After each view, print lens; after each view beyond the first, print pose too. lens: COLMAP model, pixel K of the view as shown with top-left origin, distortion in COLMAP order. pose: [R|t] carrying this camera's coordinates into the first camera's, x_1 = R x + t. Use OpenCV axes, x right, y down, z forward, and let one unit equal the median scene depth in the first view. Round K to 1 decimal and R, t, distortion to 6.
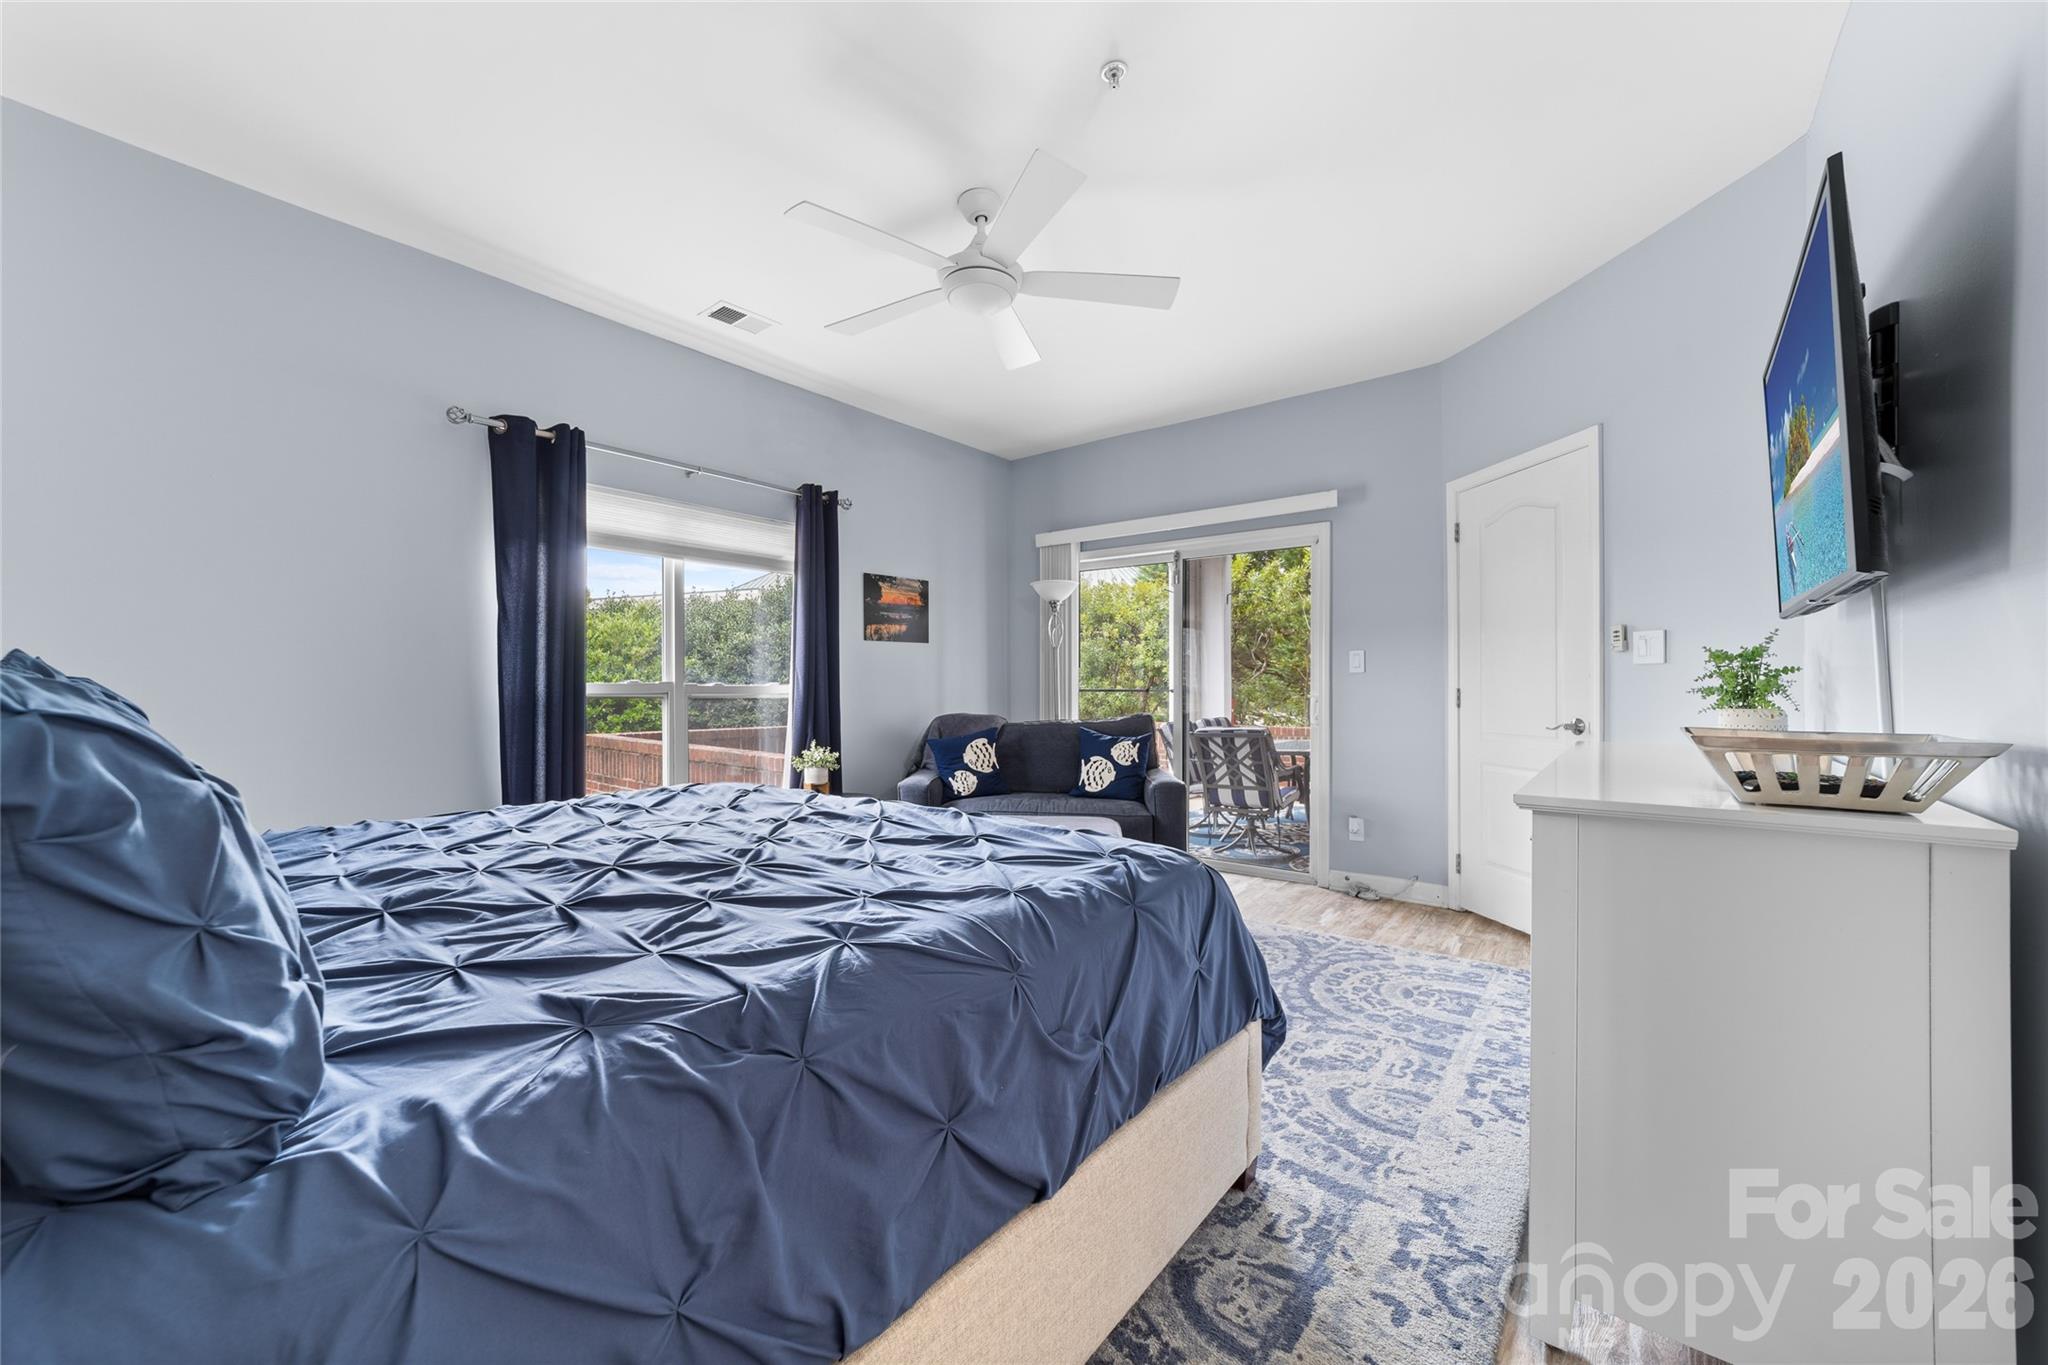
lens RADIAL K [[791.2, 0, 1002.2], [0, 791.2, 679.8], [0, 0, 1]] dist [-0.019186, 0.008245]
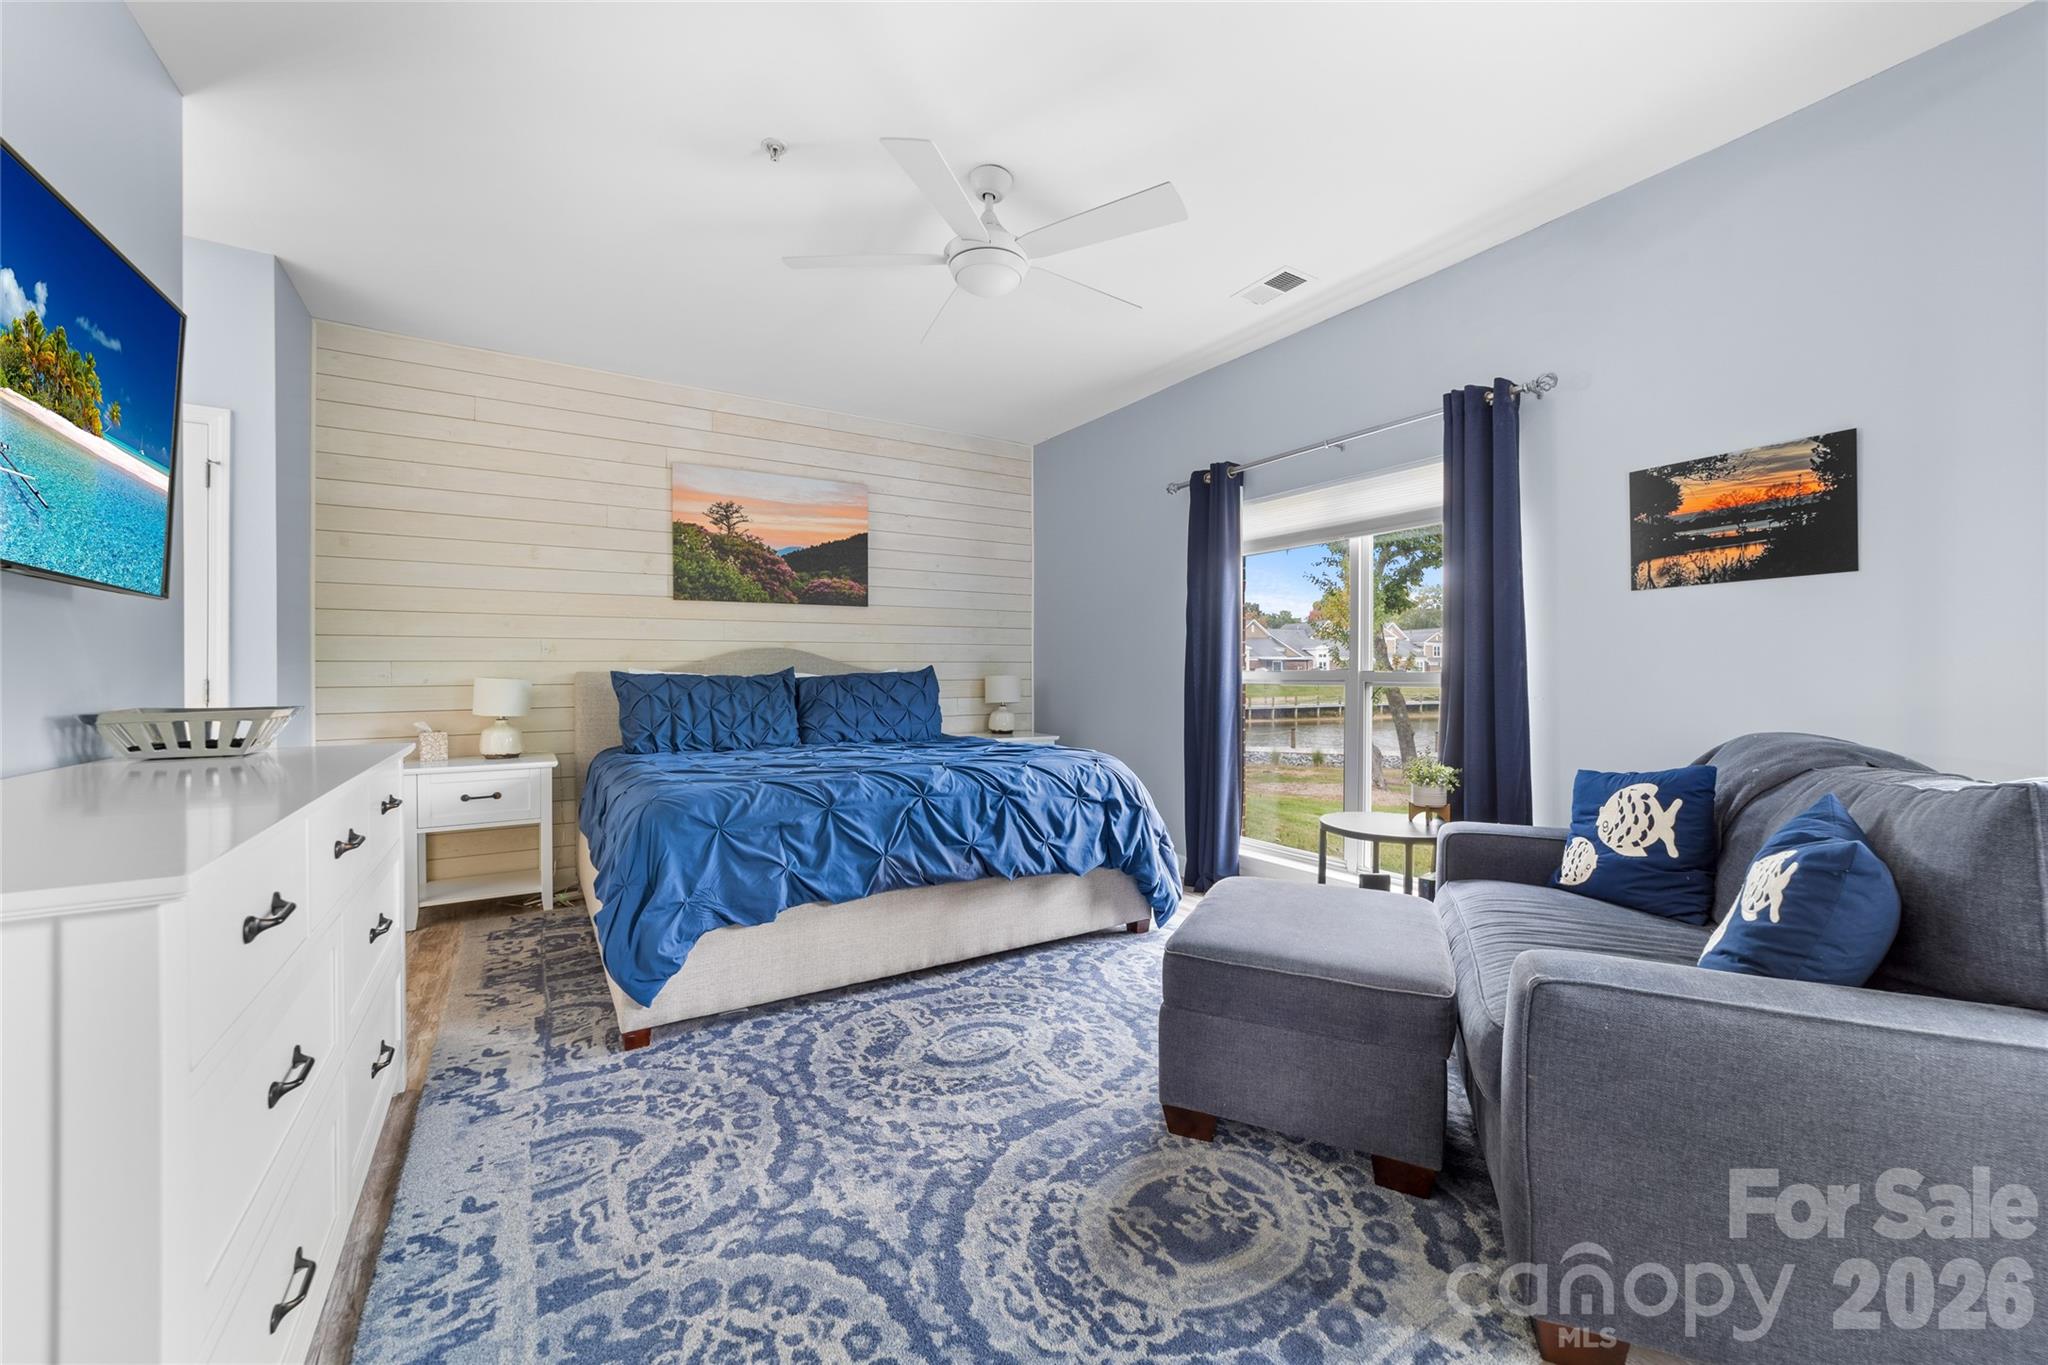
lens RADIAL K [[791.2, 0, 1002.2], [0, 791.2, 679.8], [0, 0, 1]] dist [-0.019186, 0.008245]
pose [[-0.334808, -0.000605, -0.942286, 1.058927], [0.007749, 0.999964, -0.003396, 0.023674], [0.942255, -0.008439, -0.334791, 1.604973]]
